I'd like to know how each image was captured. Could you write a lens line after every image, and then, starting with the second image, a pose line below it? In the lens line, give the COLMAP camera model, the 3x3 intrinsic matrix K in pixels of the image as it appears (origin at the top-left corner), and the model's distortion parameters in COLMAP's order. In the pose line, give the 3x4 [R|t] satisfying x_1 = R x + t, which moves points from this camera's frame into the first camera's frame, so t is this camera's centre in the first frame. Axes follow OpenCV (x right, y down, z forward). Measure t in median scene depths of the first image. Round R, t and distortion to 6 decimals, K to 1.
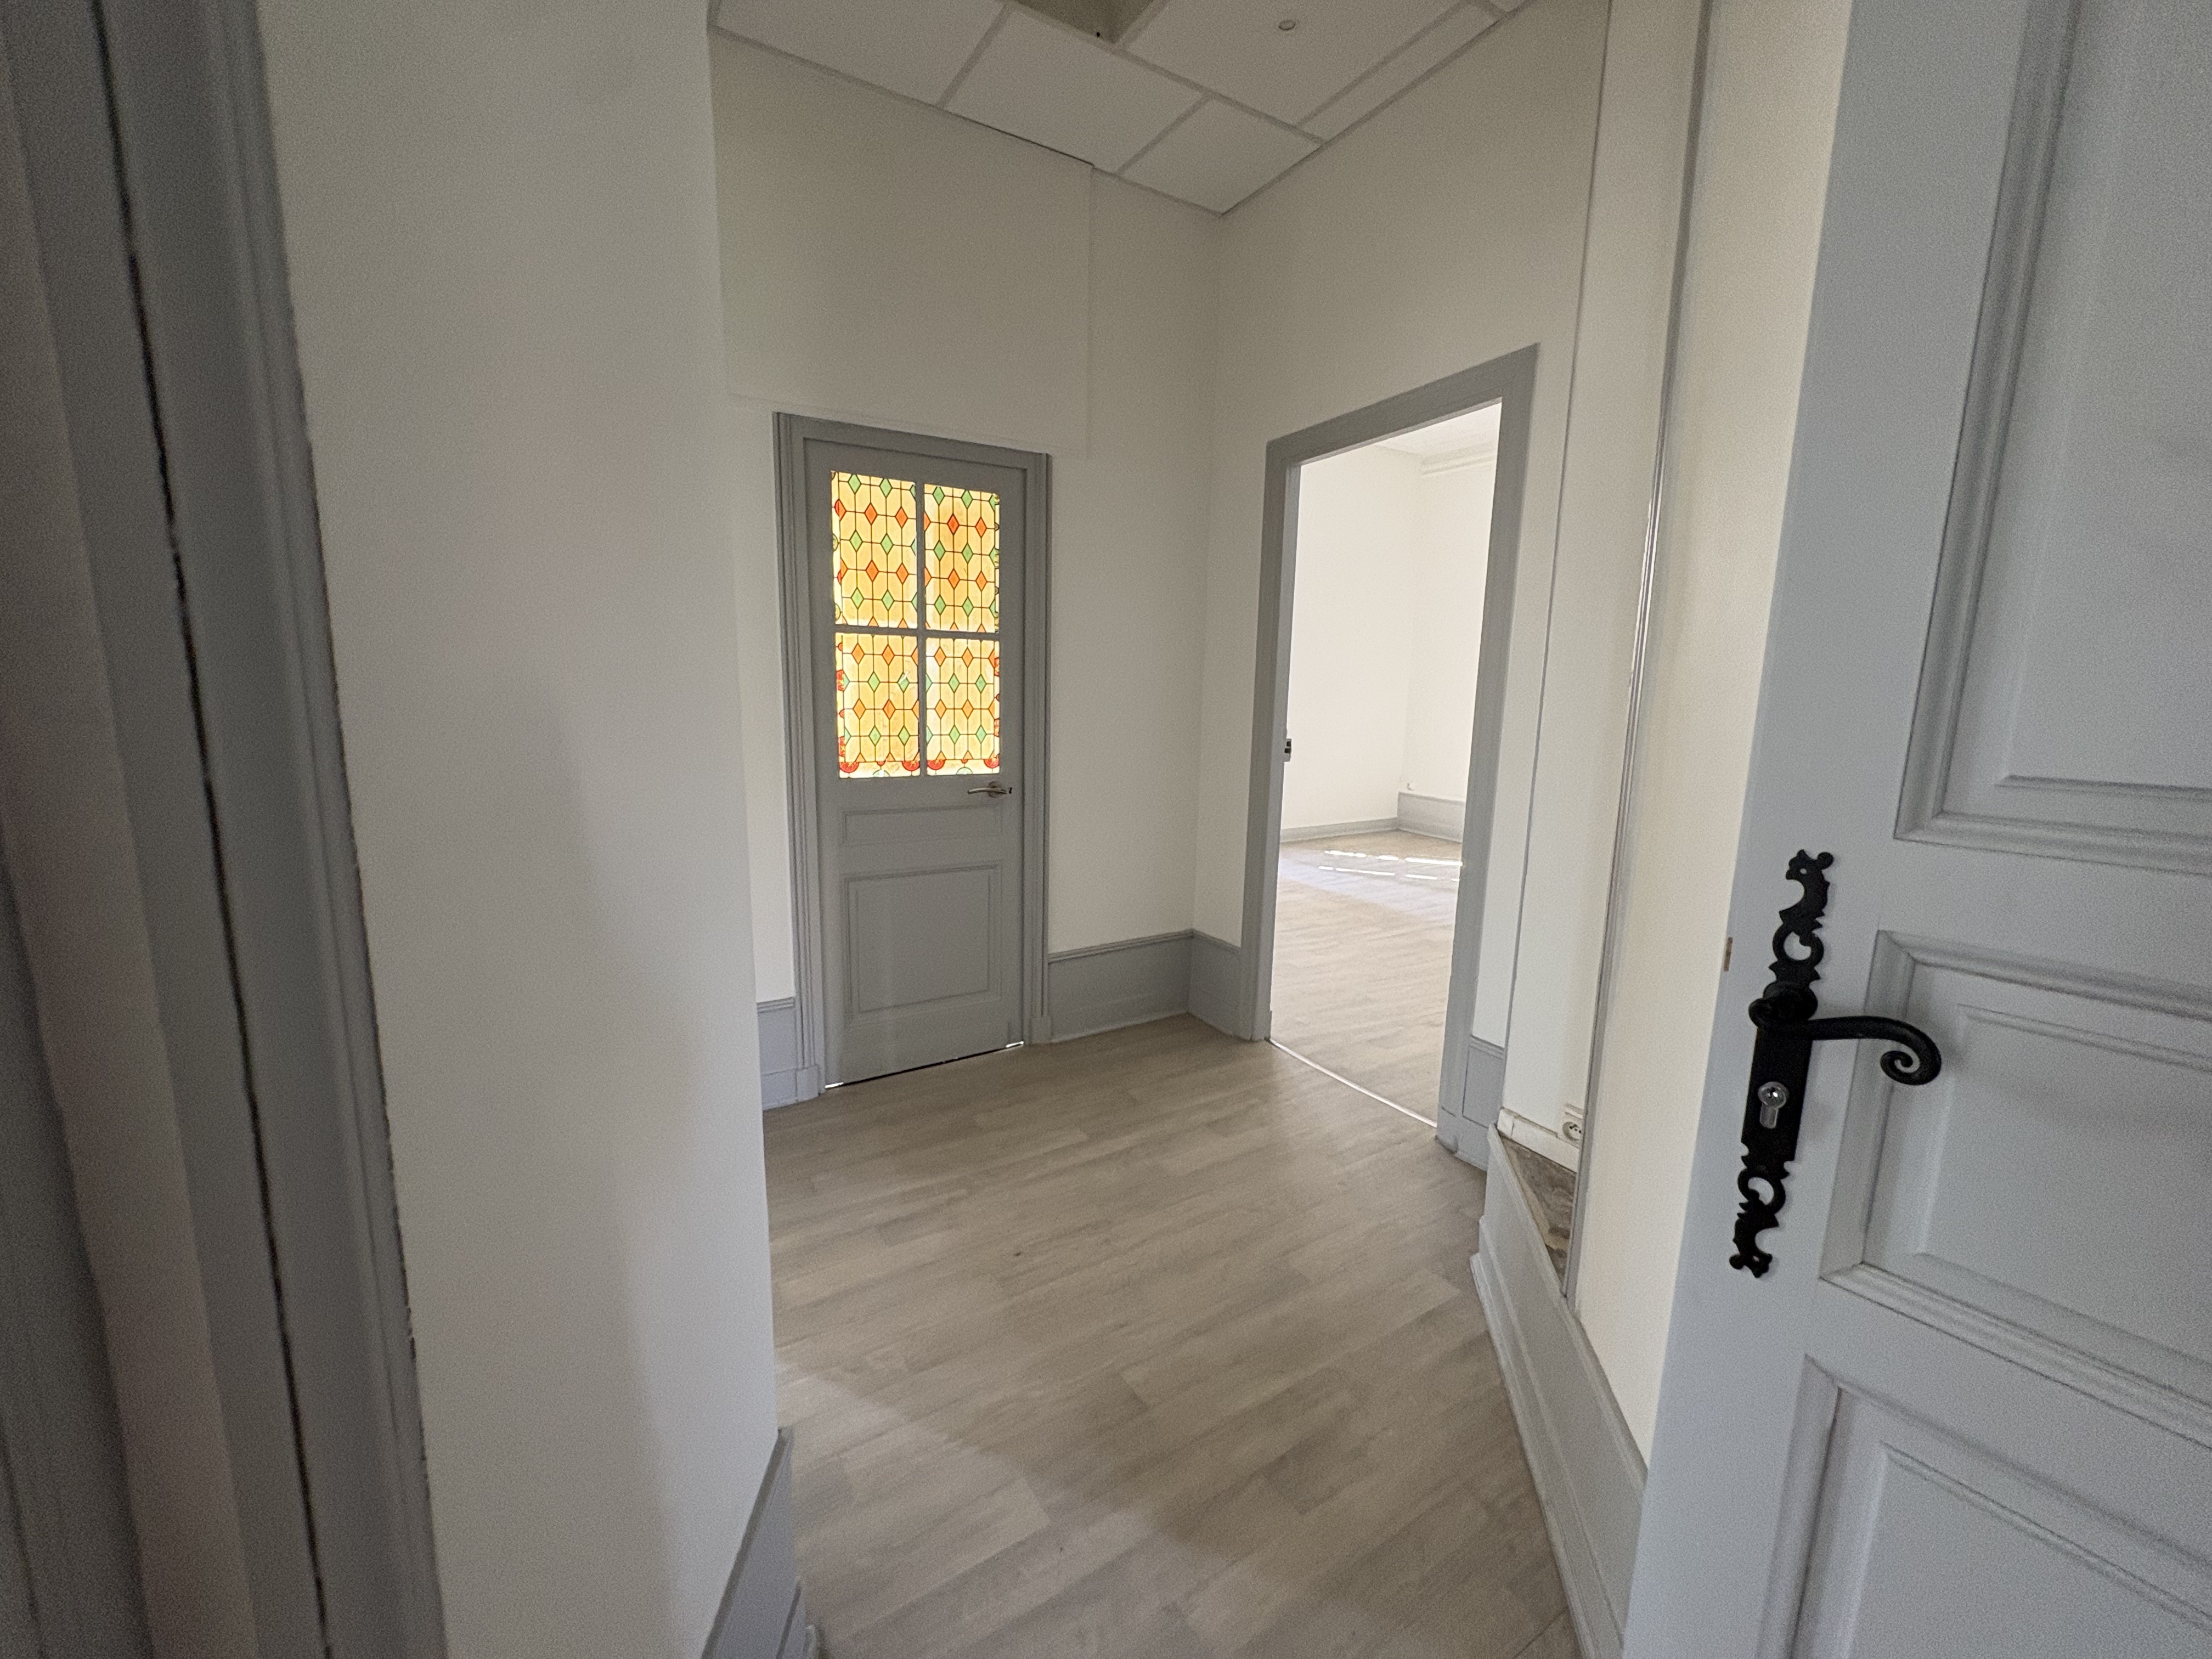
lens RADIAL K [[899.1, 0, 1106.0], [0, 899.1, 829.5], [0, 0, 1]] dist [0.000005, 0.000213]
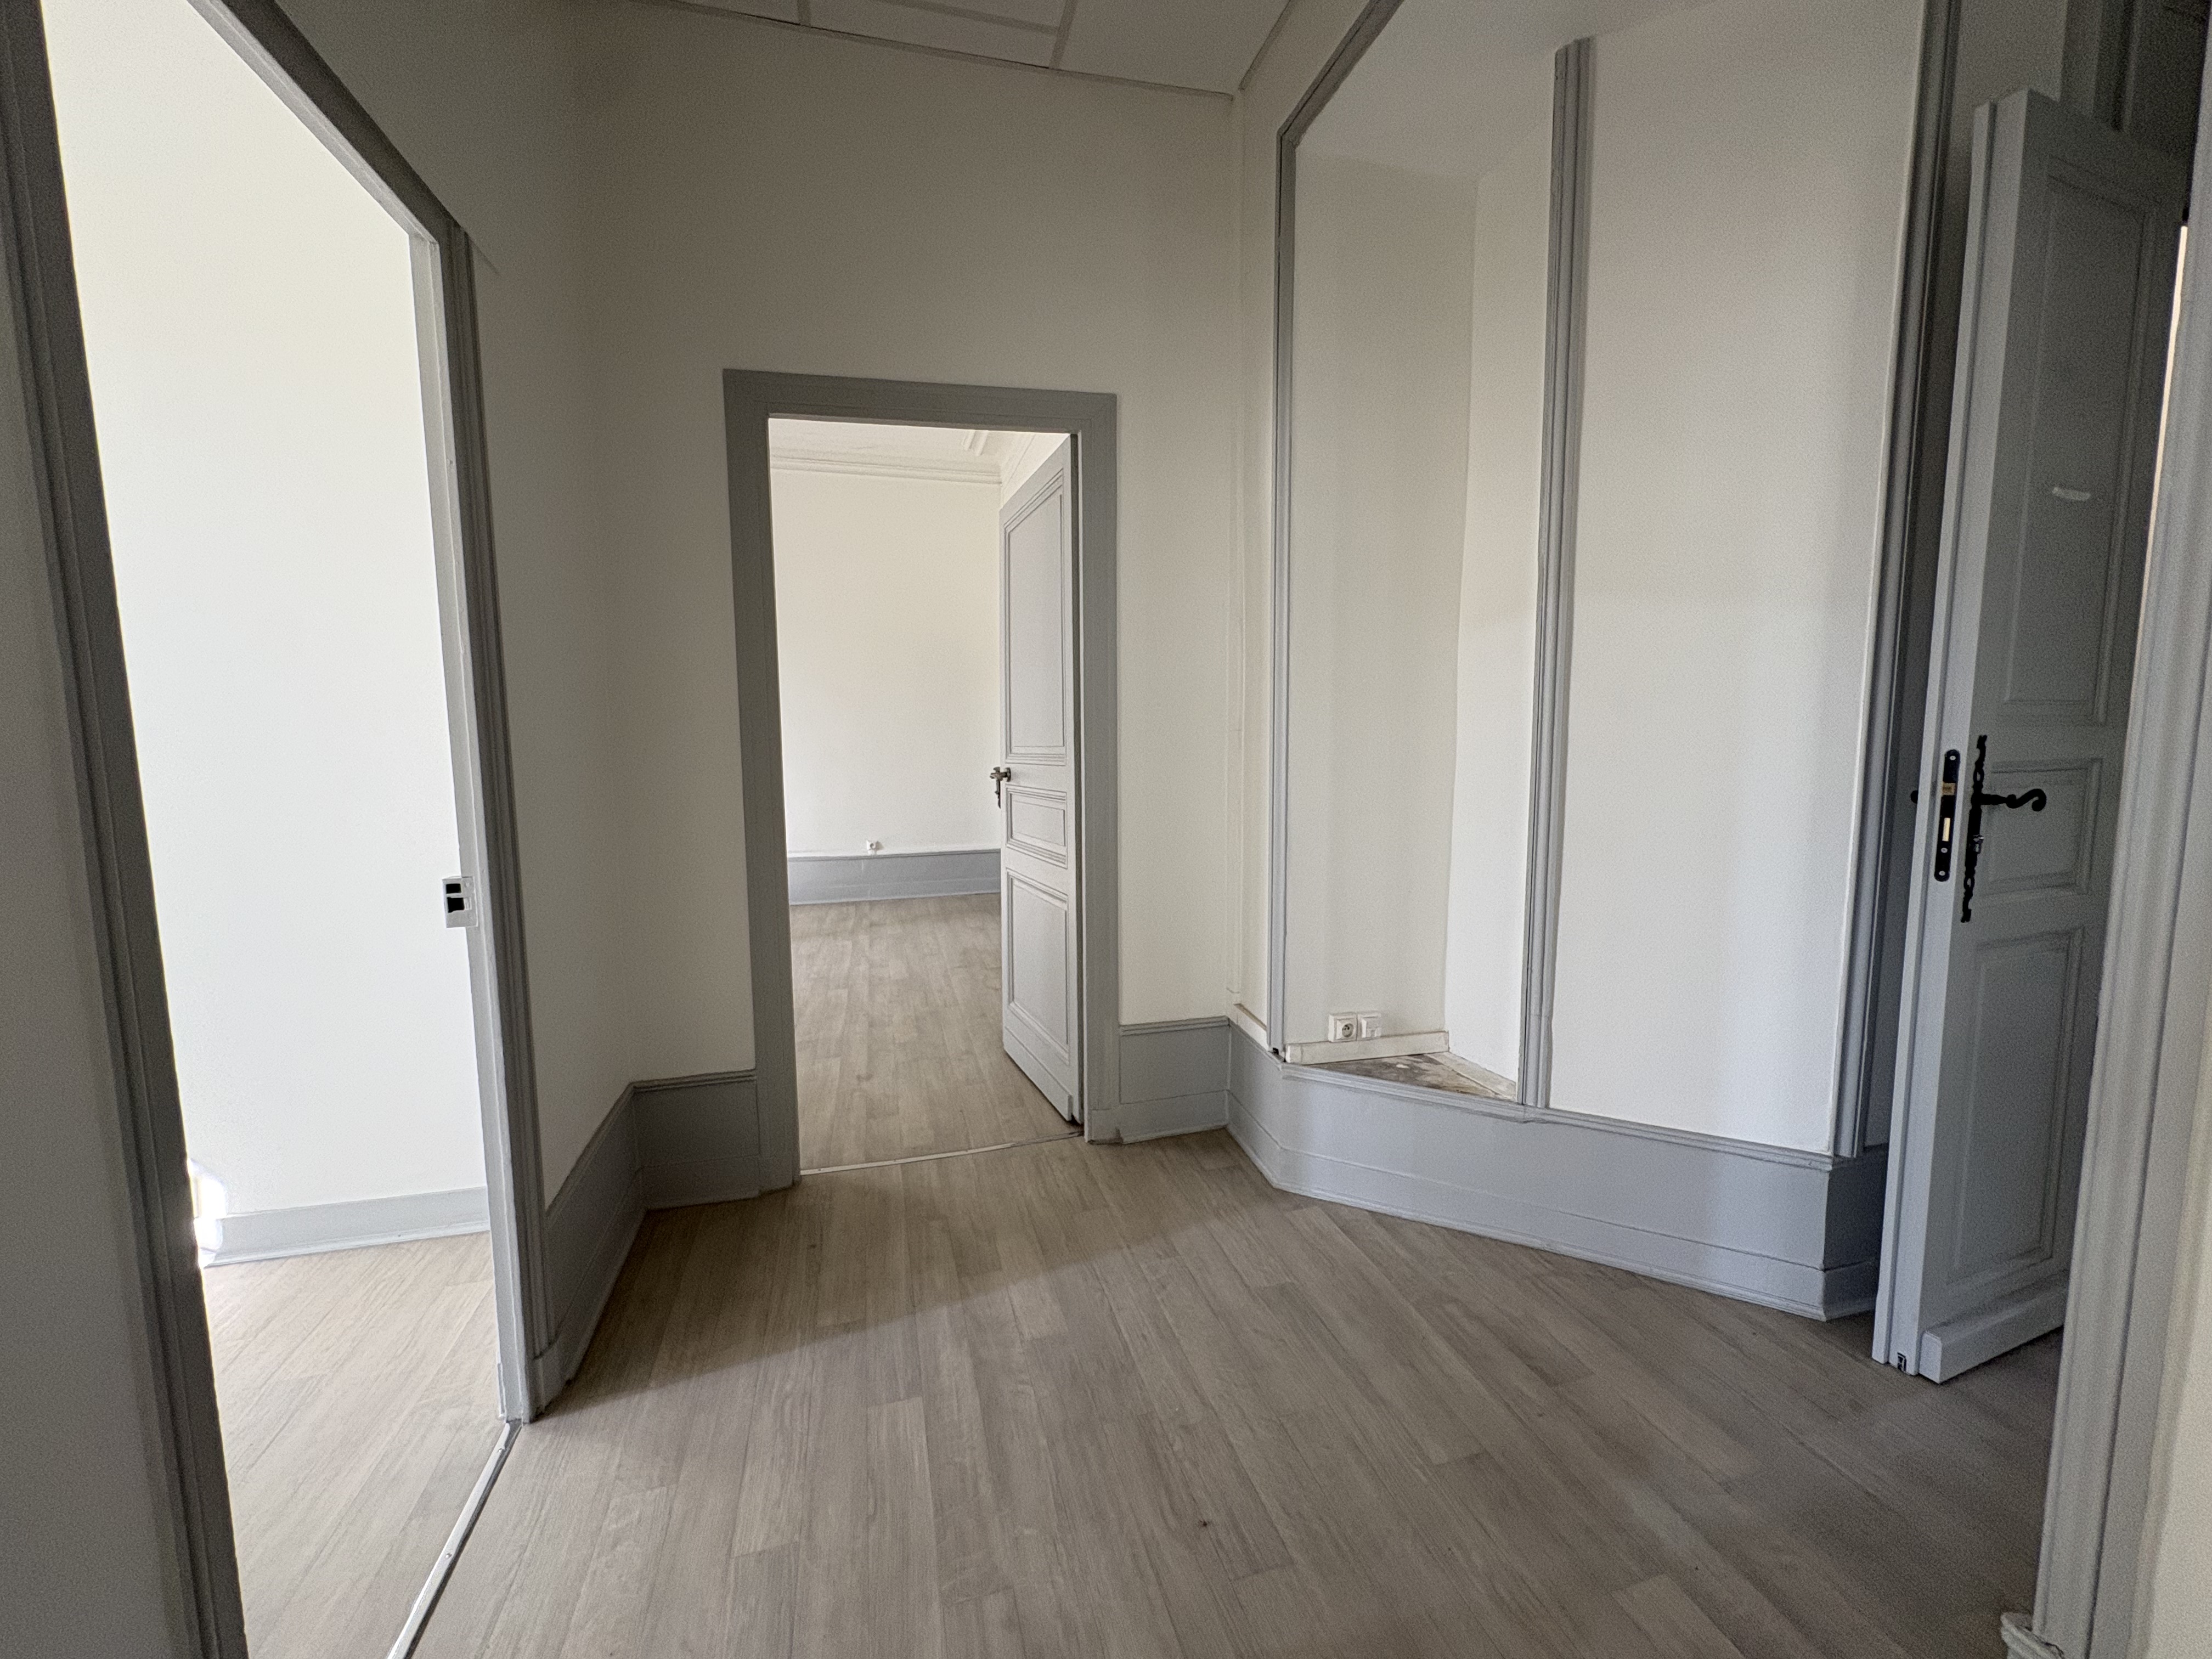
lens RADIAL K [[887.6, 0, 1111.8], [0, 887.6, 824.0], [0, 0, 1]] dist [-0.001341, -0.000045]
pose [[0.270358, -0.126576, 0.954403, -0.605498], [0.175571, 0.981179, 0.080392, -0.096569], [-0.946616, 0.145831, 0.287493, 0.715225]]
